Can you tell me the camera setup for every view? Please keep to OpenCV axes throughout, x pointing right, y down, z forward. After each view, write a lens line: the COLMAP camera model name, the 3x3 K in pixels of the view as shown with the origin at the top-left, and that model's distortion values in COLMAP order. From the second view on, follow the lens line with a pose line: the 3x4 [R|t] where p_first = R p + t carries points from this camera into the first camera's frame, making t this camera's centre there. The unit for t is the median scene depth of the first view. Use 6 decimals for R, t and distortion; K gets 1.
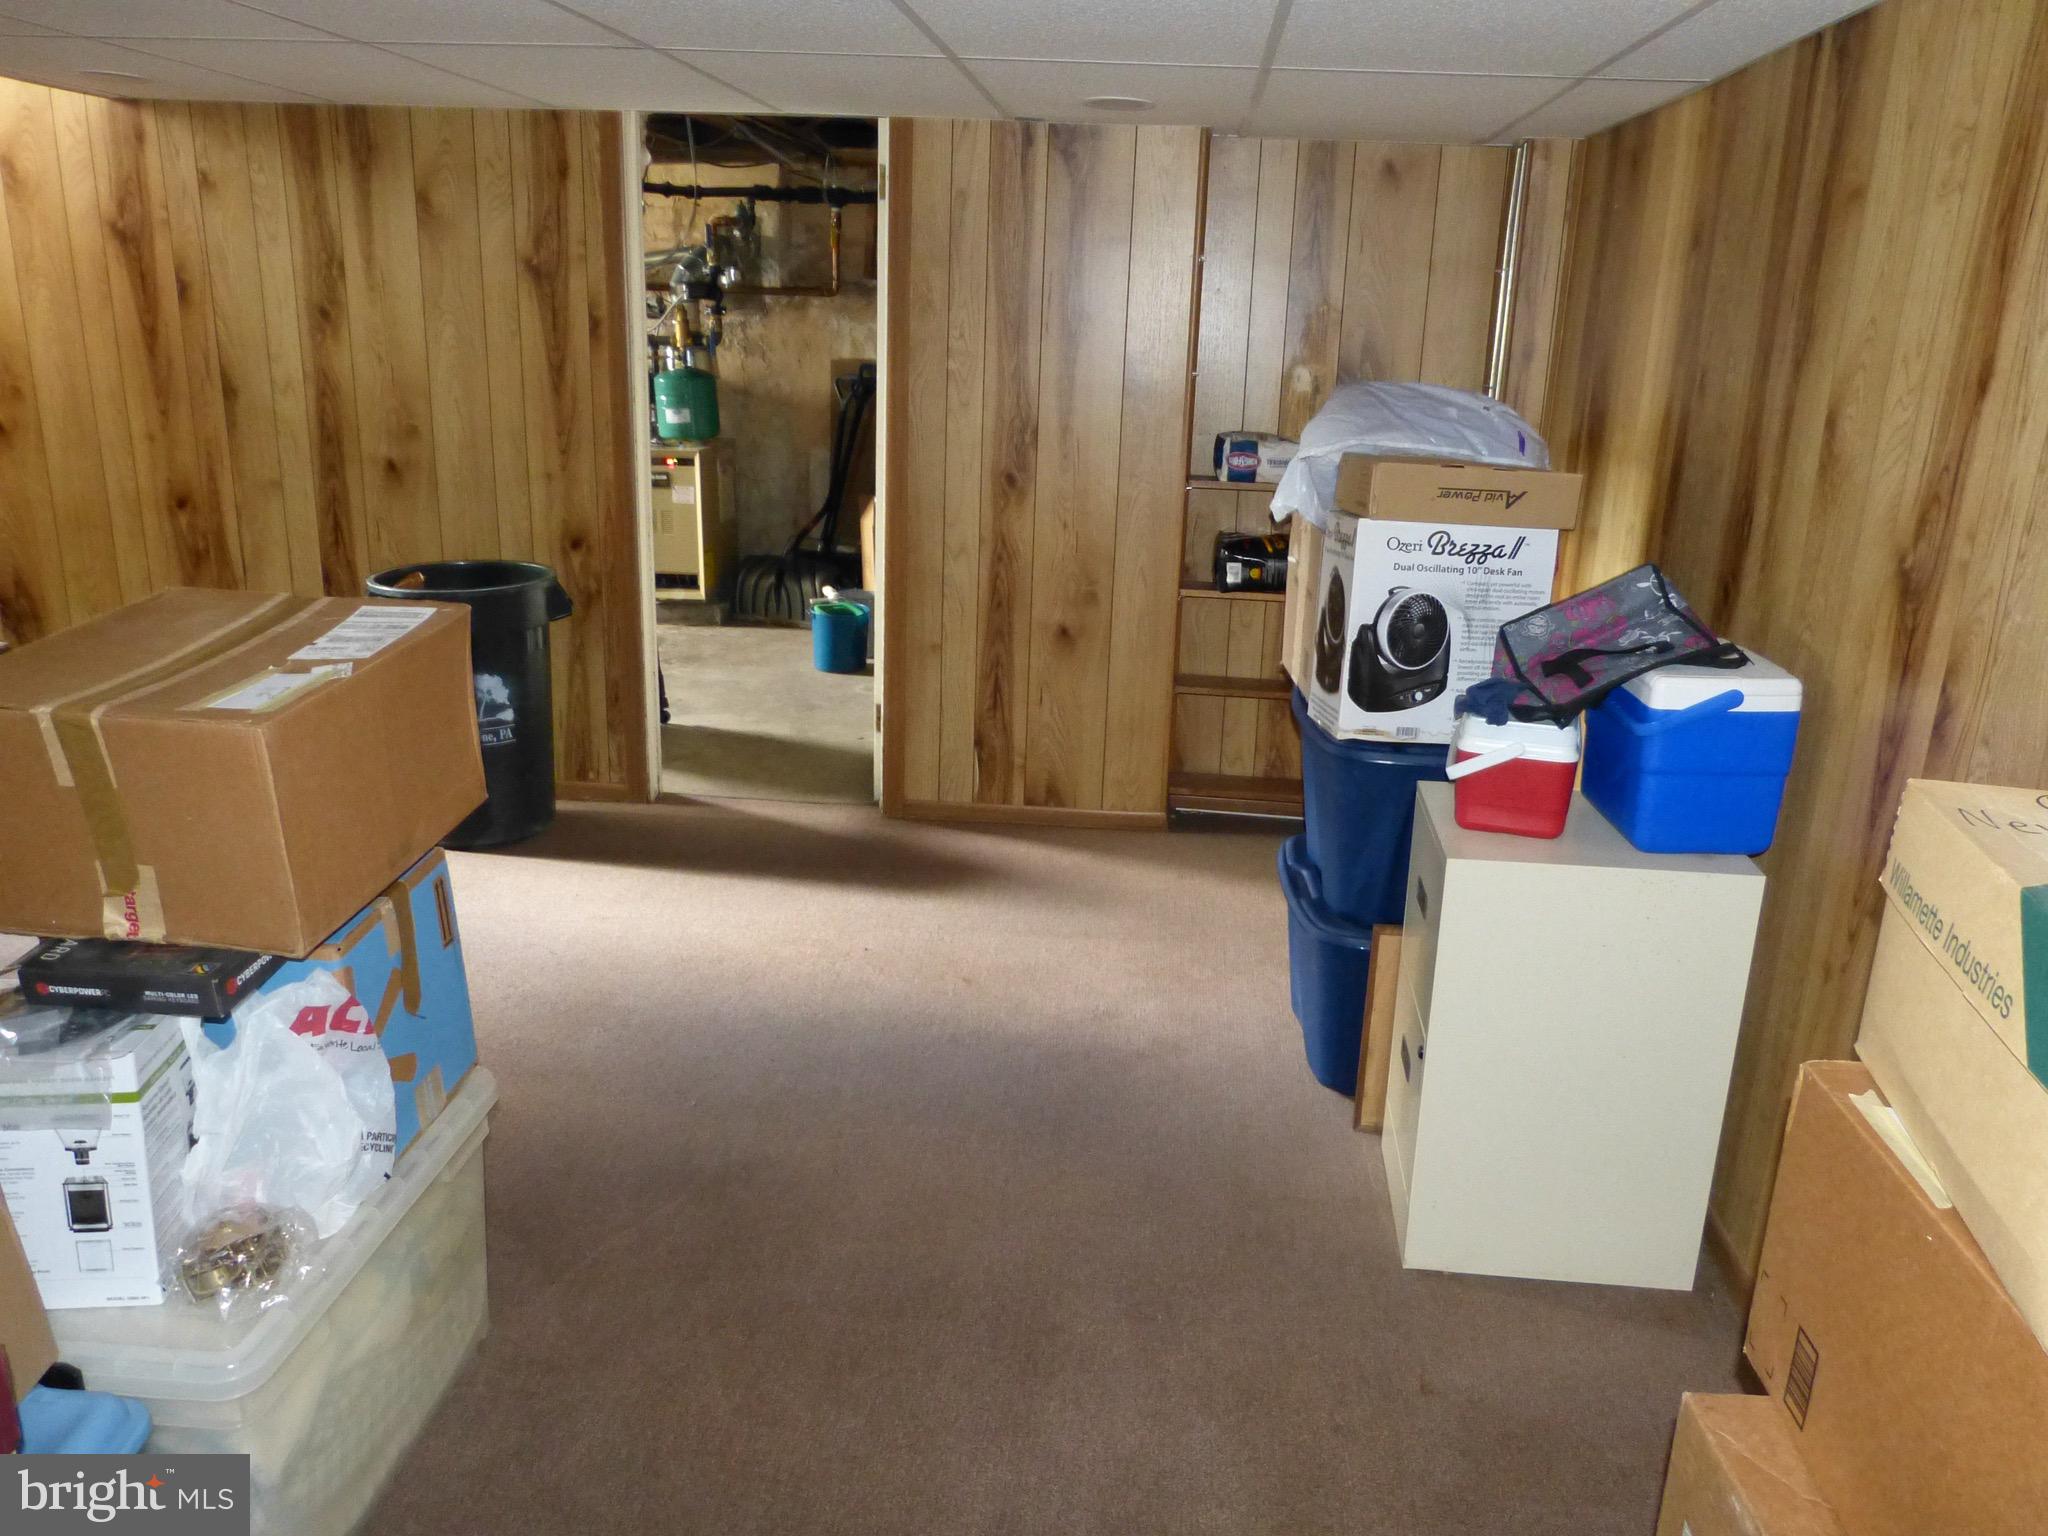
lens RADIAL K [[1518.1, 0, 1015.0], [0, 1518.1, 754.7], [0, 0, 1]] dist [-0.040409, 0.026127]
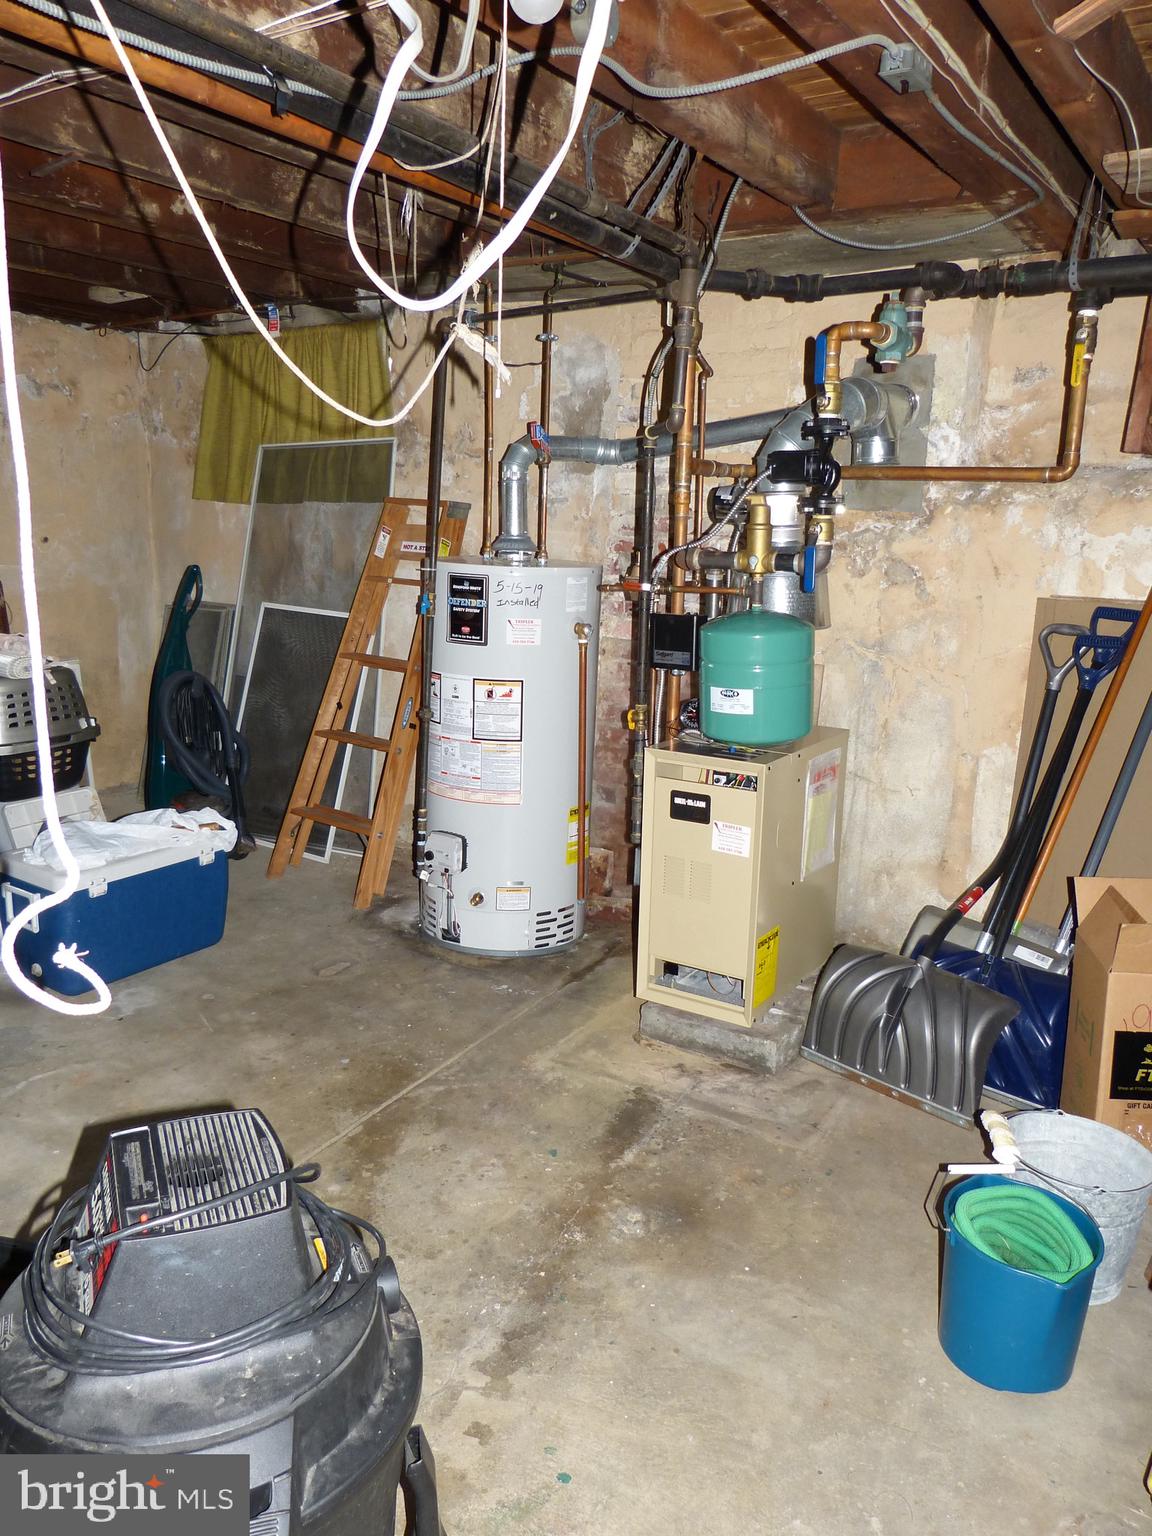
lens RADIAL K [[1138.6, 0, 579.4], [0, 1138.6, 765.6], [0, 0, 1]] dist [-0.040409, 0.026127]
pose [[0.880413, 0.085724, -0.466394, -0.071385], [-0.115896, 0.992596, -0.036336, -0.166574], [0.459826, 0.086044, 0.883830, 0.567564]]
